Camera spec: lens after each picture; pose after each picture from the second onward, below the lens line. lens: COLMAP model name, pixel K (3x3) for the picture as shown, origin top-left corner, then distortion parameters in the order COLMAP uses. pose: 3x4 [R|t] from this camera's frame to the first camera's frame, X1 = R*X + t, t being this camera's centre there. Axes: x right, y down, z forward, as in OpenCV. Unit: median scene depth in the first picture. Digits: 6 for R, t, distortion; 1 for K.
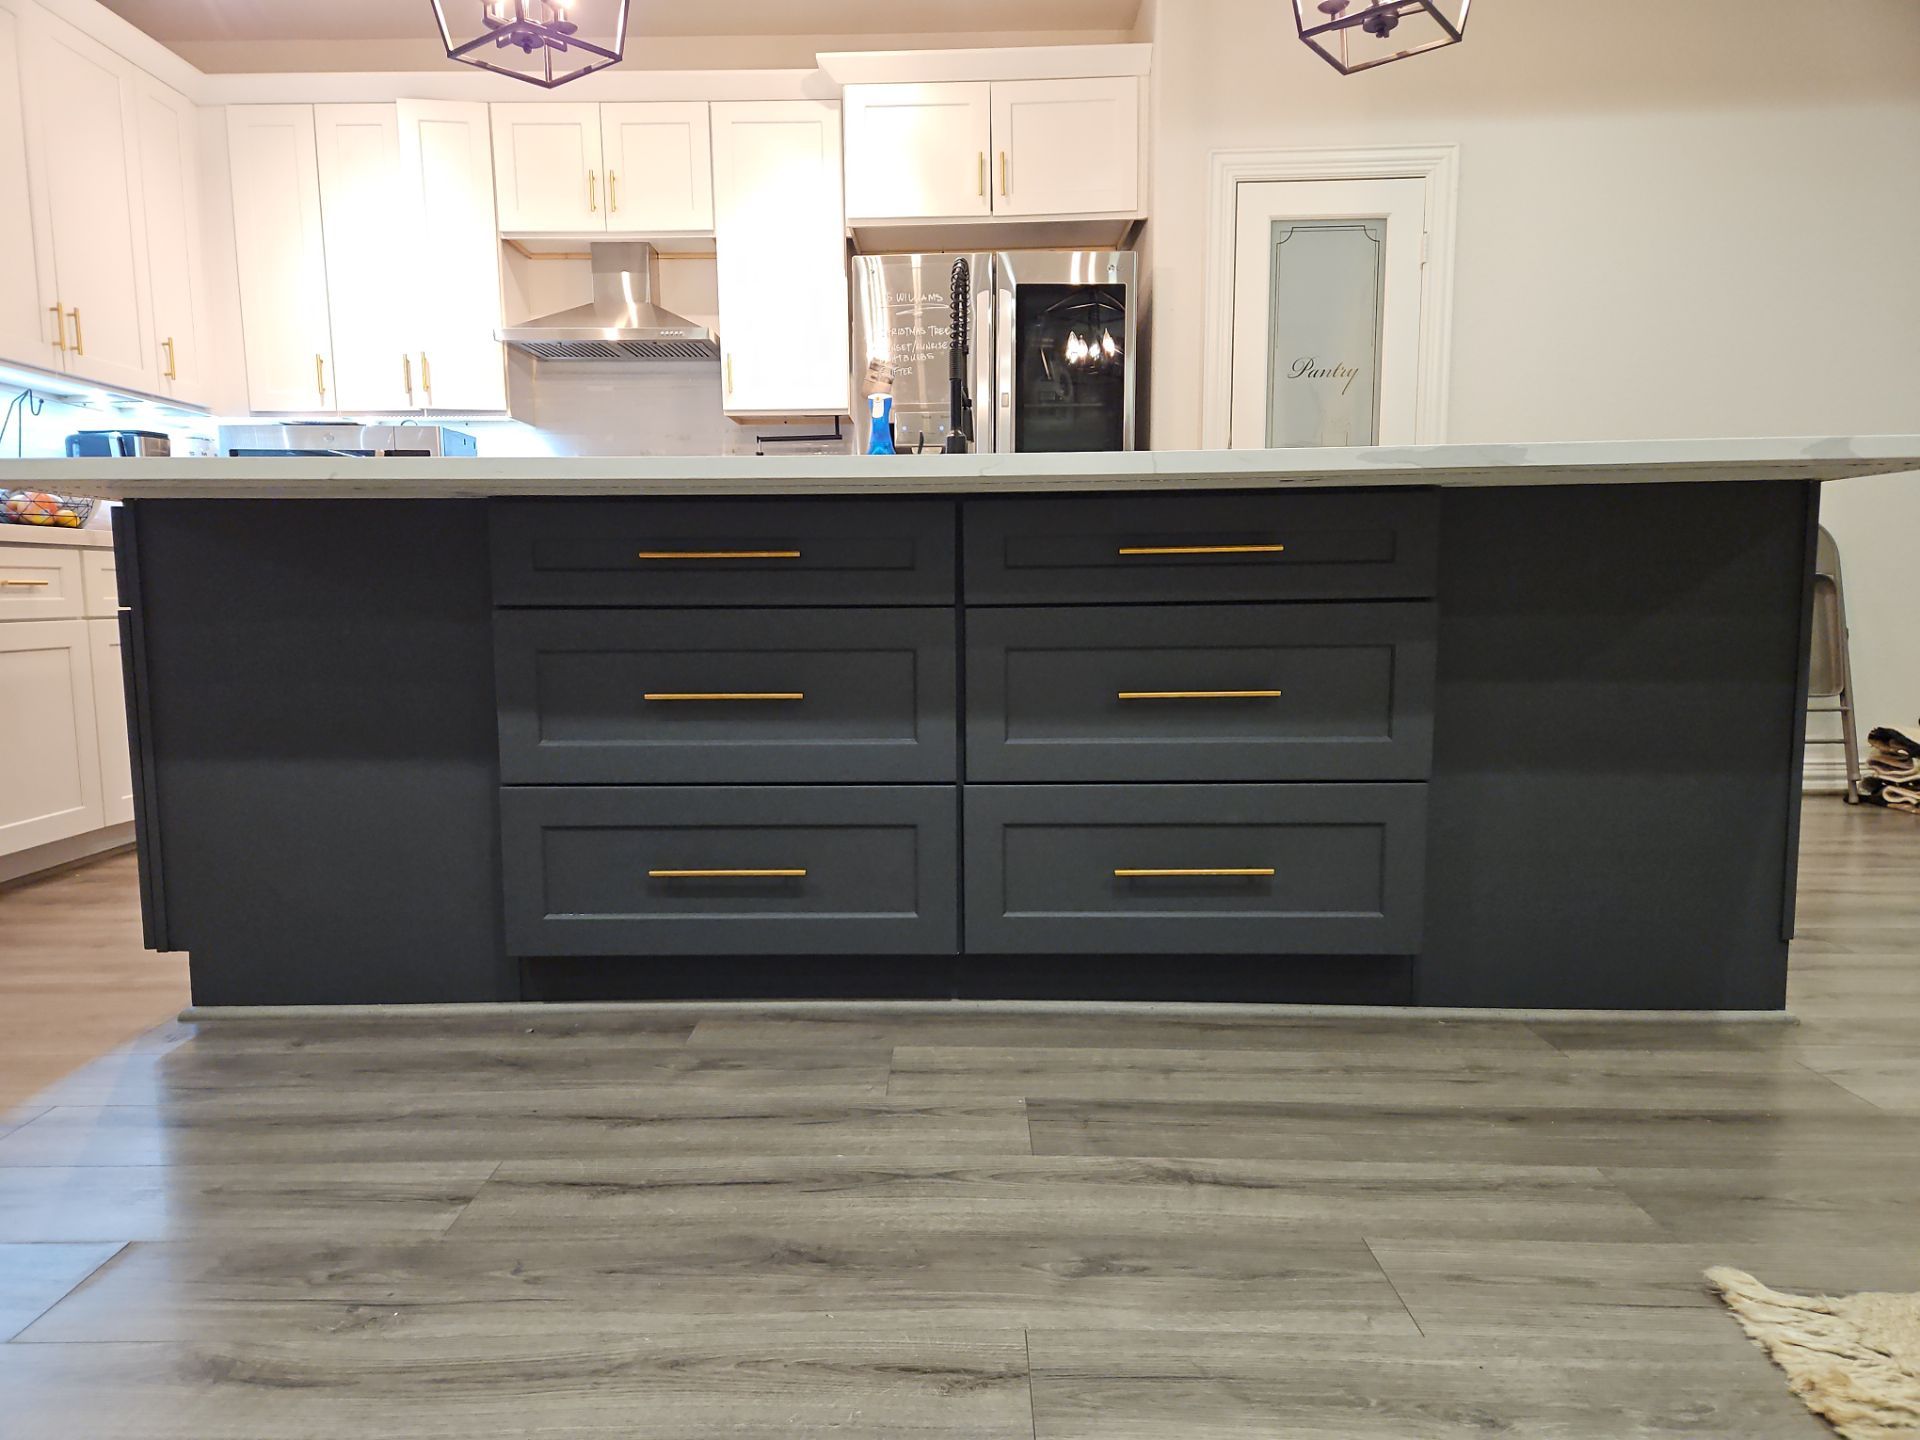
lens RADIAL K [[1327.8, 0, 960.0], [0, 1327.8, 720.0], [0, 0, 1]] dist [0.067898, -0.066776]
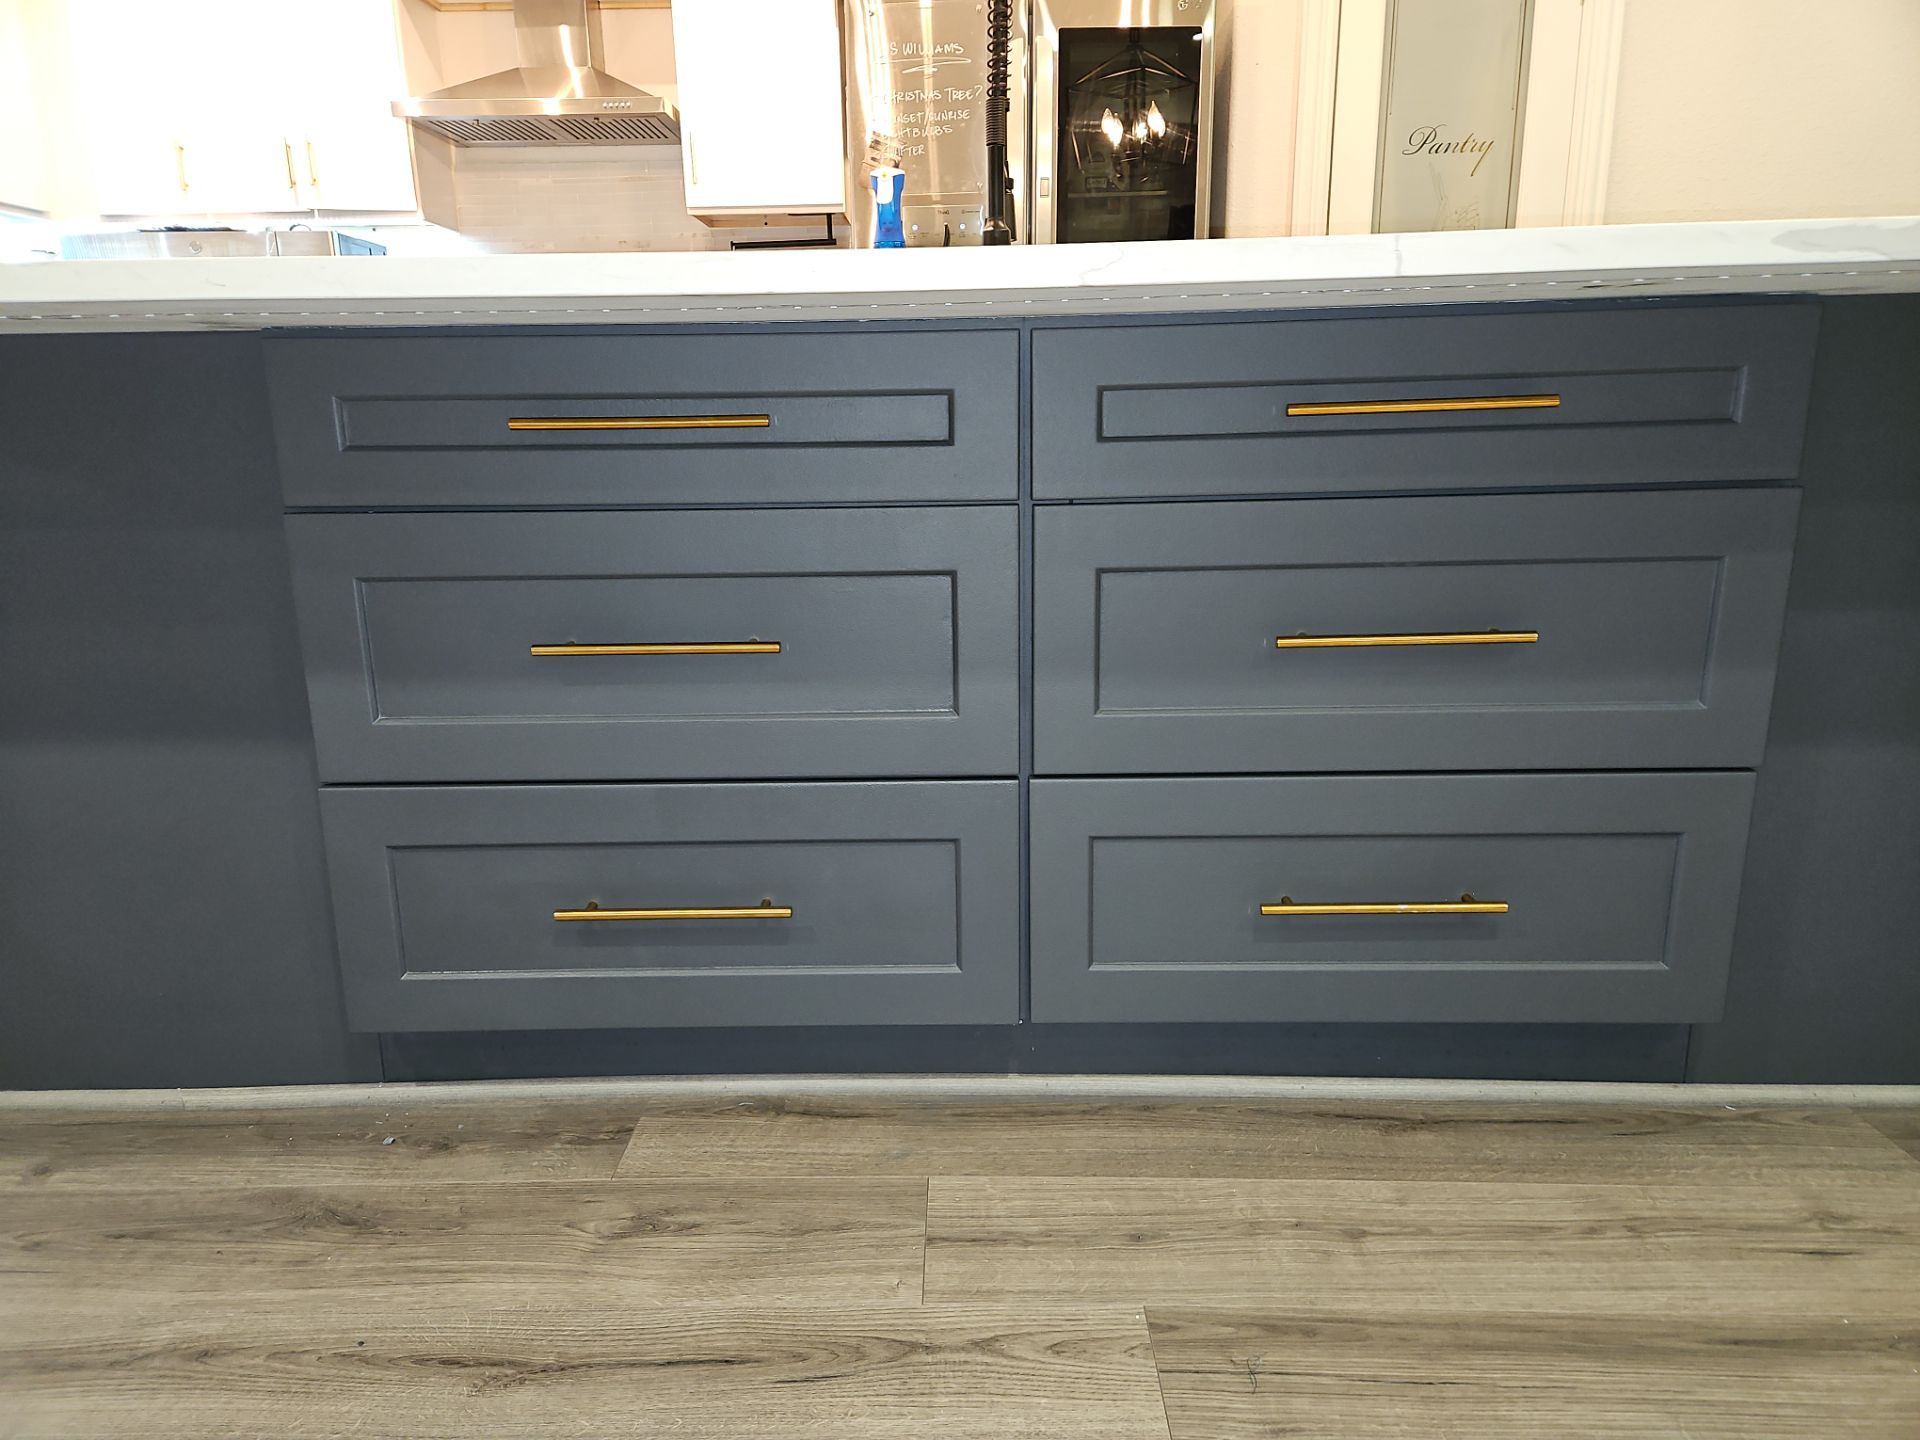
lens RADIAL K [[1327.8, 0, 960.0], [0, 1327.8, 720.0], [0, 0, 1]] dist [0.067898, -0.066776]
pose [[0.999952, -0.008829, -0.004183, -0.028296], [0.009294, 0.991636, 0.128728, -0.063574], [0.003011, -0.128760, 0.991671, 0.354795]]
